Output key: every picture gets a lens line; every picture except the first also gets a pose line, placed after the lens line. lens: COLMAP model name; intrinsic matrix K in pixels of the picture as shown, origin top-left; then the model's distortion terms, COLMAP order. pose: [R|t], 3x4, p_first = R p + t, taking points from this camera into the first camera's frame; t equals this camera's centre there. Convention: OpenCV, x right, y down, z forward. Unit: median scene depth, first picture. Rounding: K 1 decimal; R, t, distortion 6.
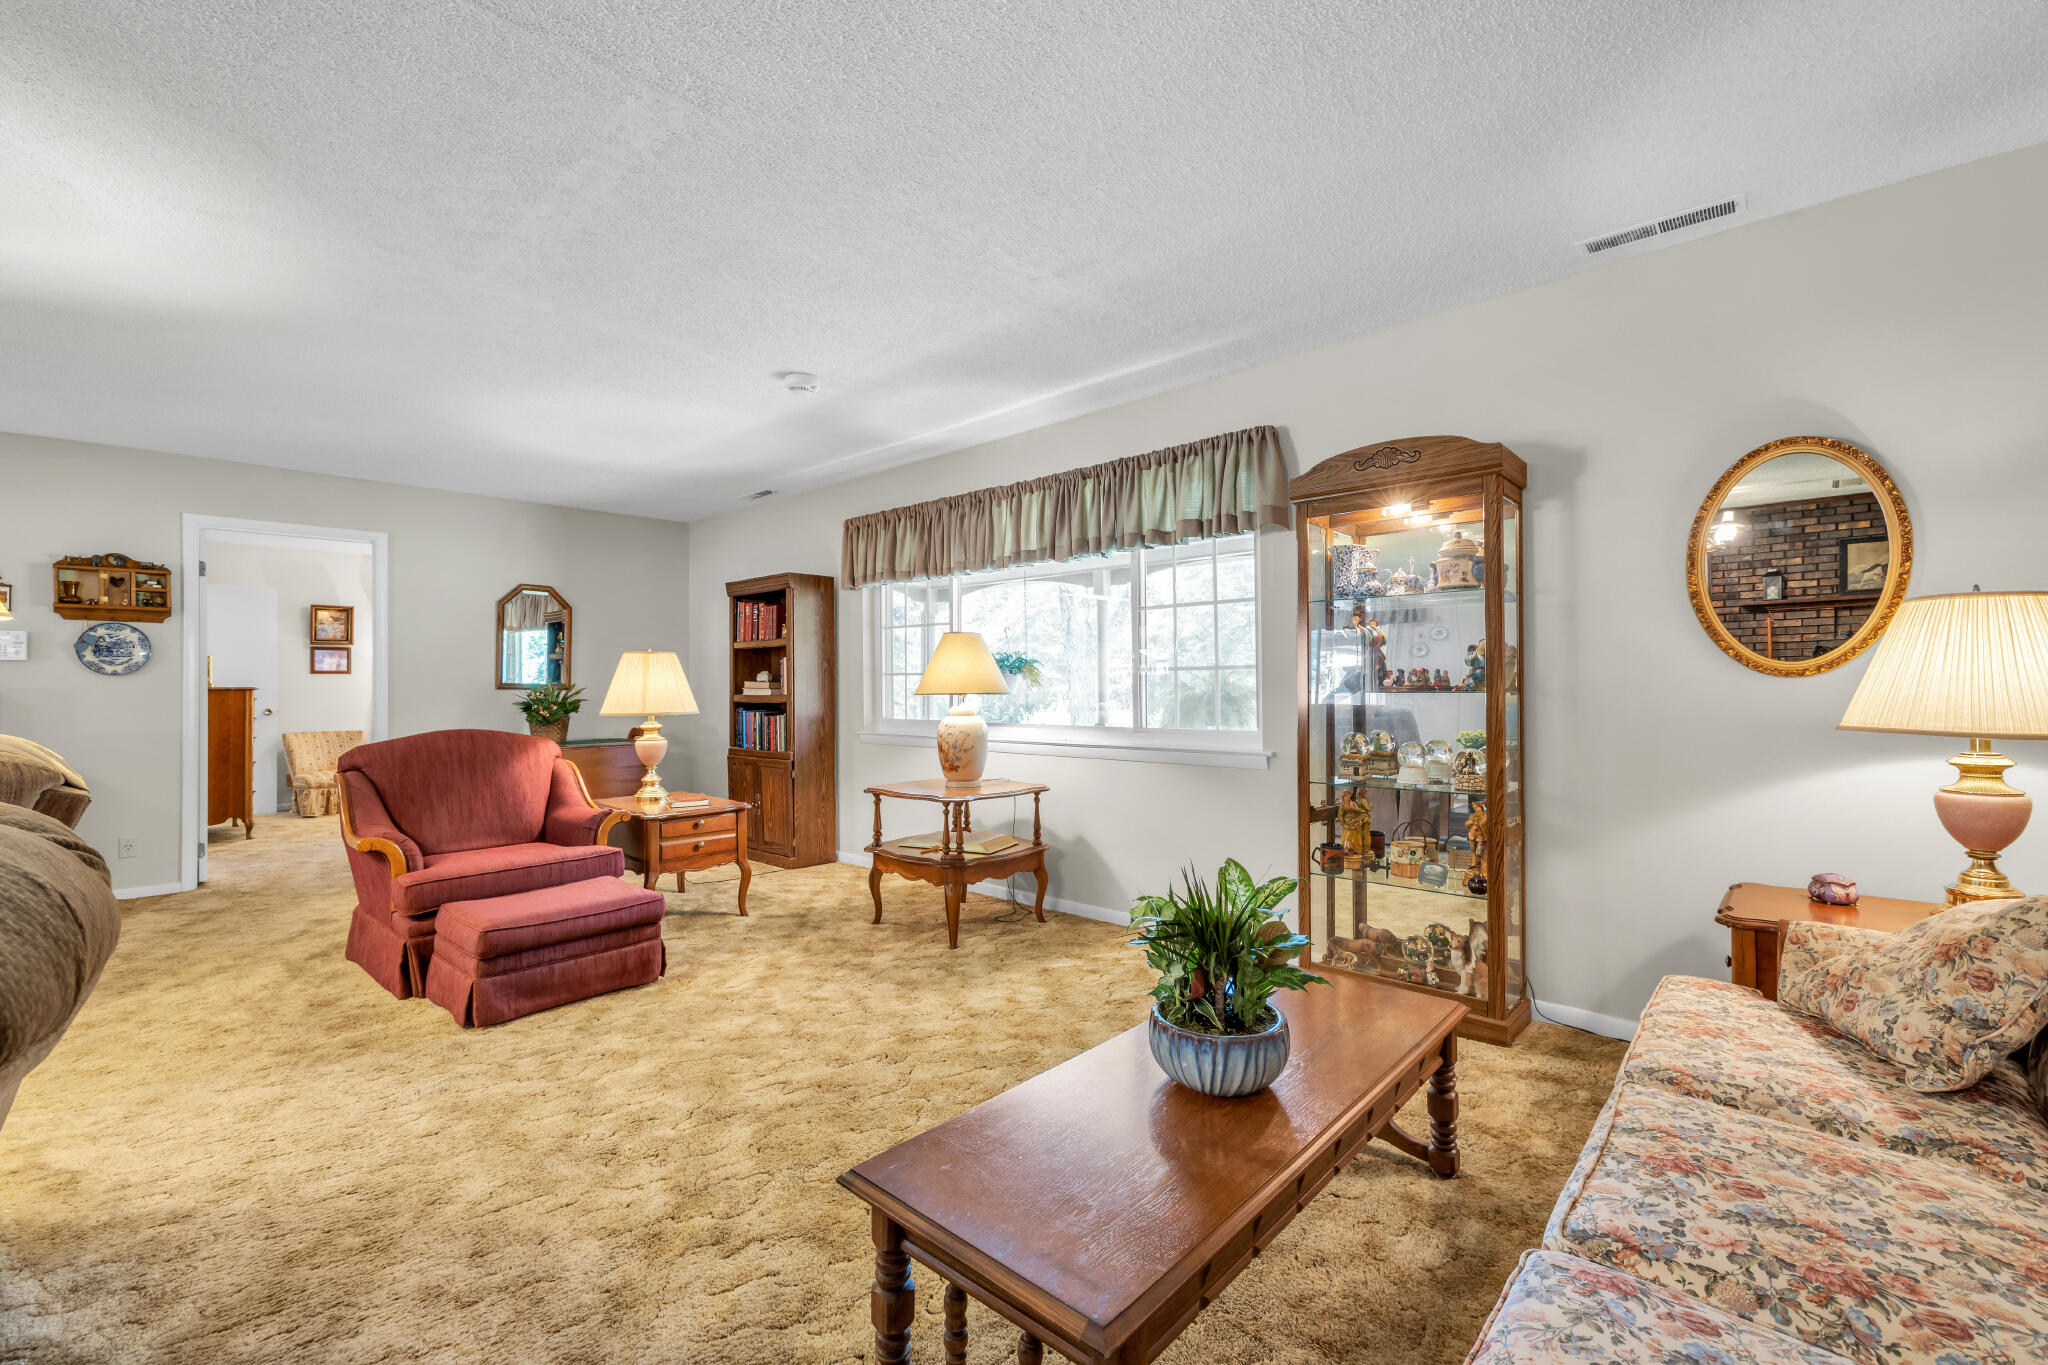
lens RADIAL K [[867.5, 0, 1024.0], [0, 867.5, 682.5], [0, 0, 1]] dist [-0.002152, -0.000106]
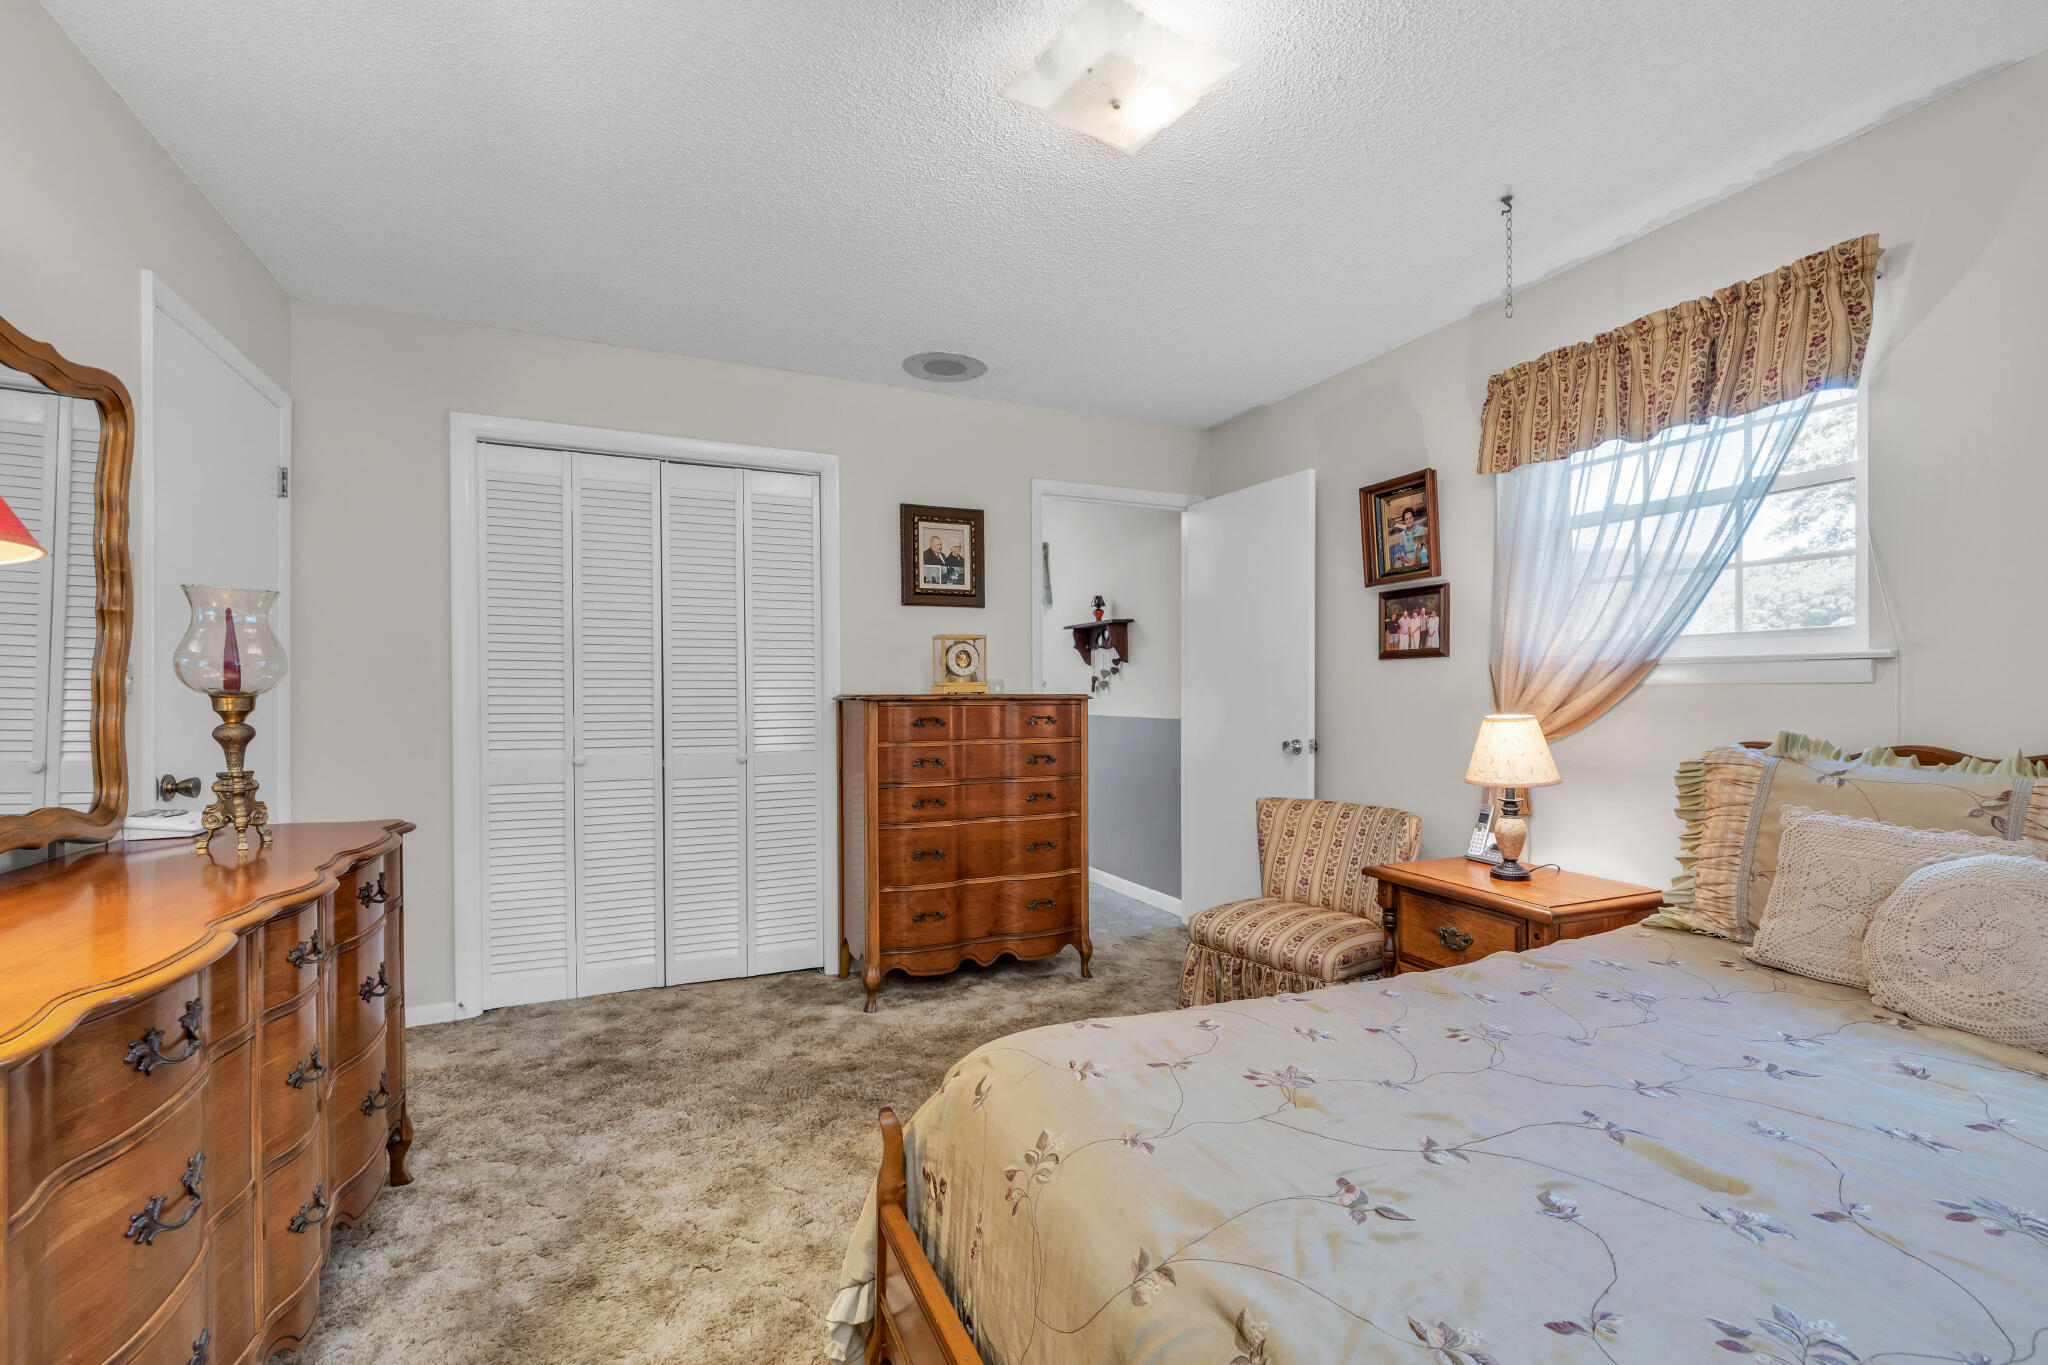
lens RADIAL K [[918.1, 0, 1019.7], [0, 918.1, 694.9], [0, 0, 1]] dist [-0.001951, -0.000133]
pose [[-0.417001, 0.011013, -0.908839, -0.517038], [0.009027, 0.999927, 0.007975, 0.001944], [0.908861, -0.004878, -0.417070, 1.471422]]
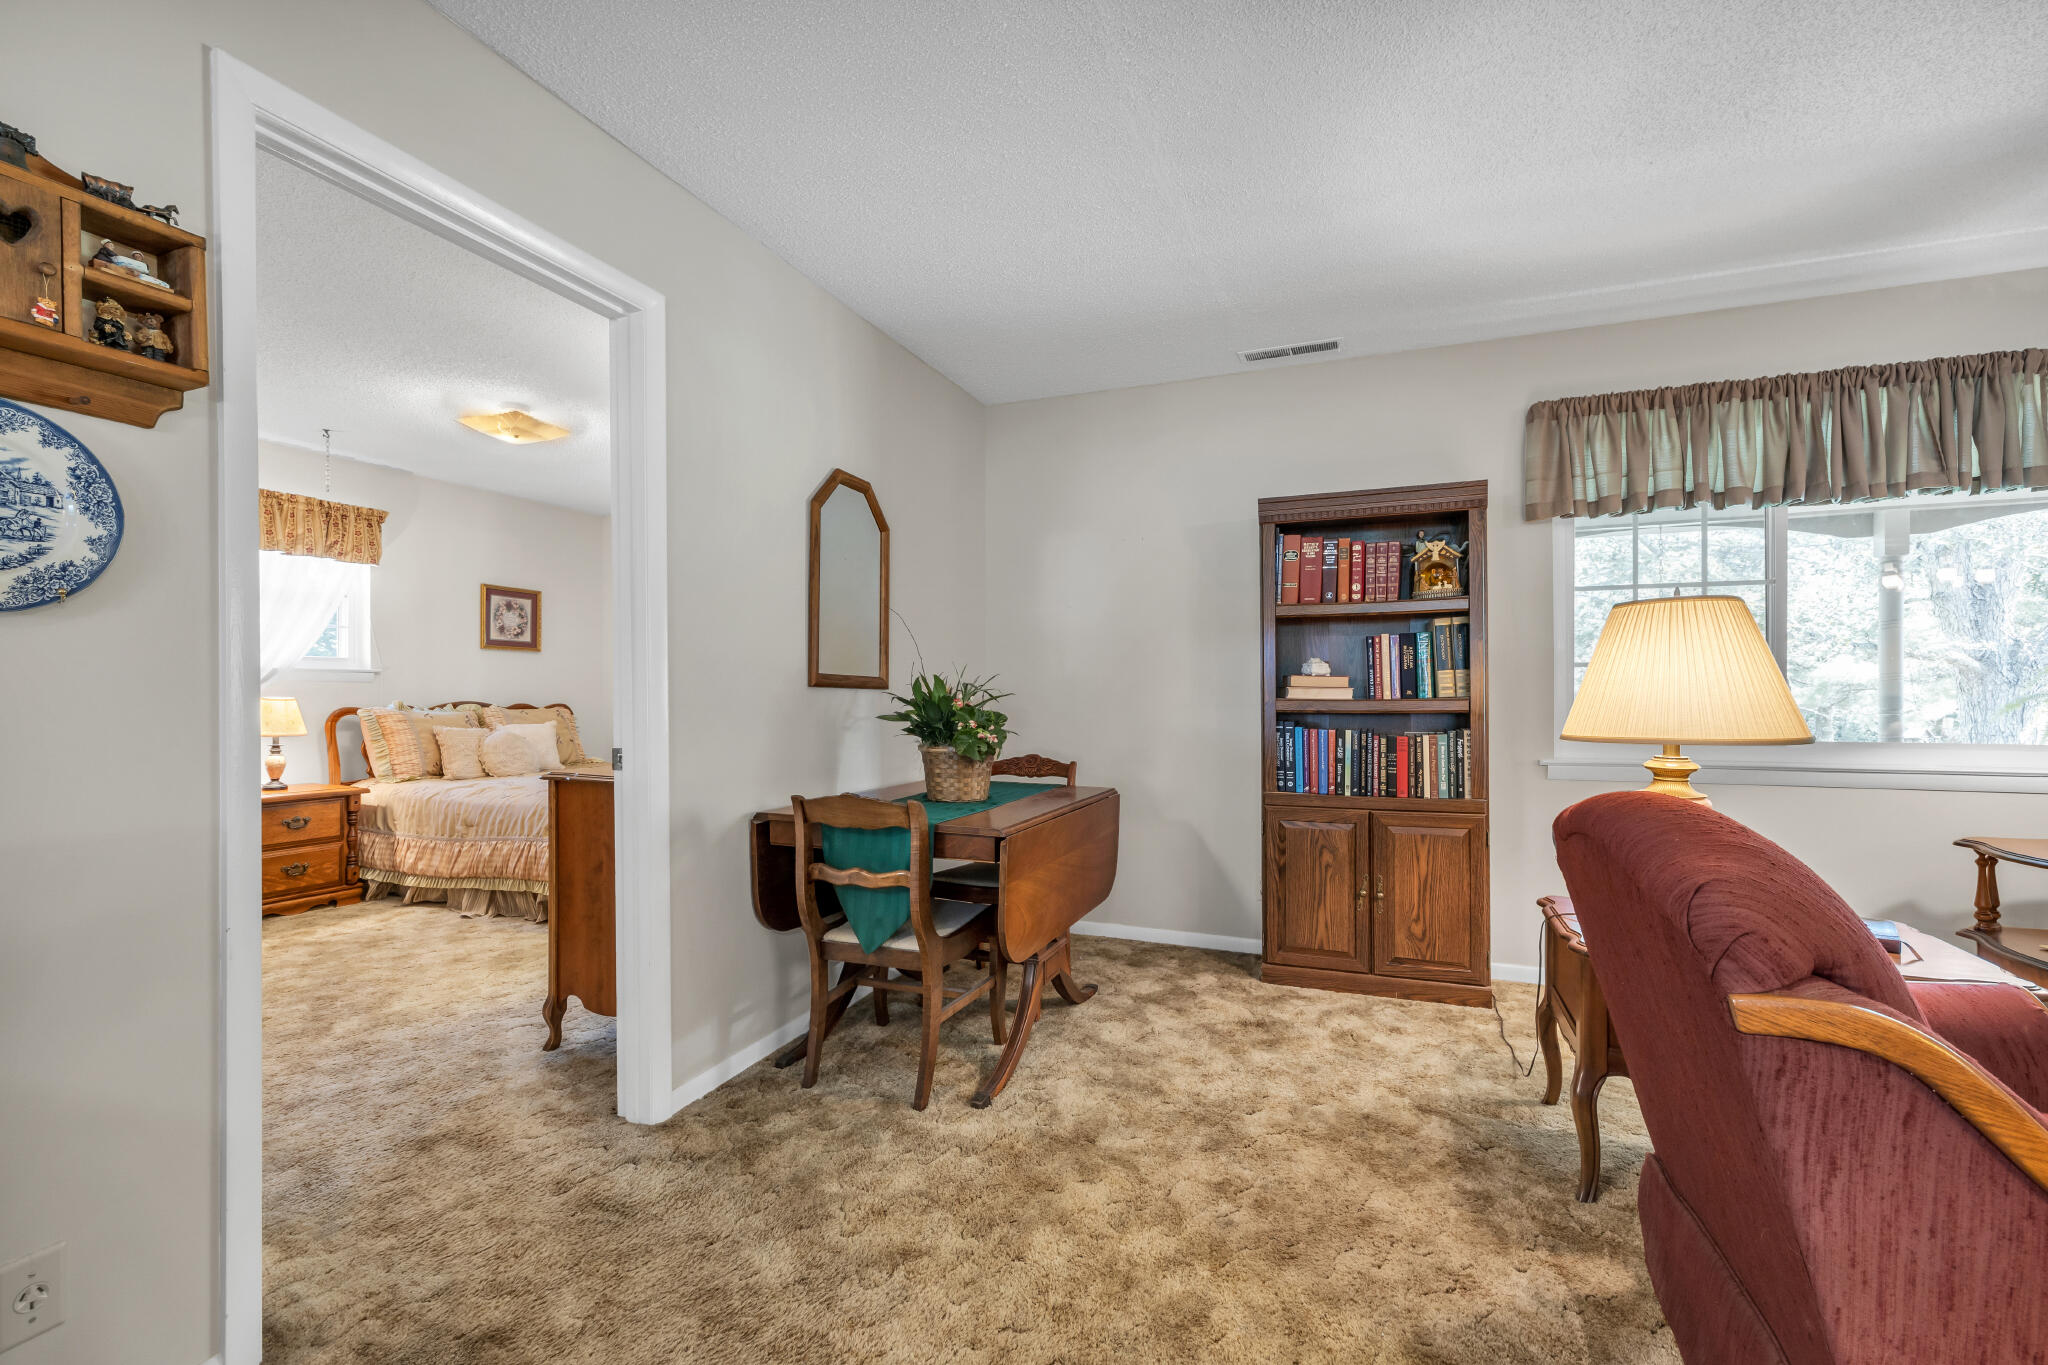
lens RADIAL K [[868.6, 0, 1022.4], [0, 868.6, 691.0], [0, 0, 1]] dist [0.000019, -0.000277]
pose [[0.933822, 0.004366, 0.357712, -0.697910], [-0.003866, 0.999990, -0.002113, 0.011213], [-0.357718, 0.000590, 0.933829, 0.540147]]
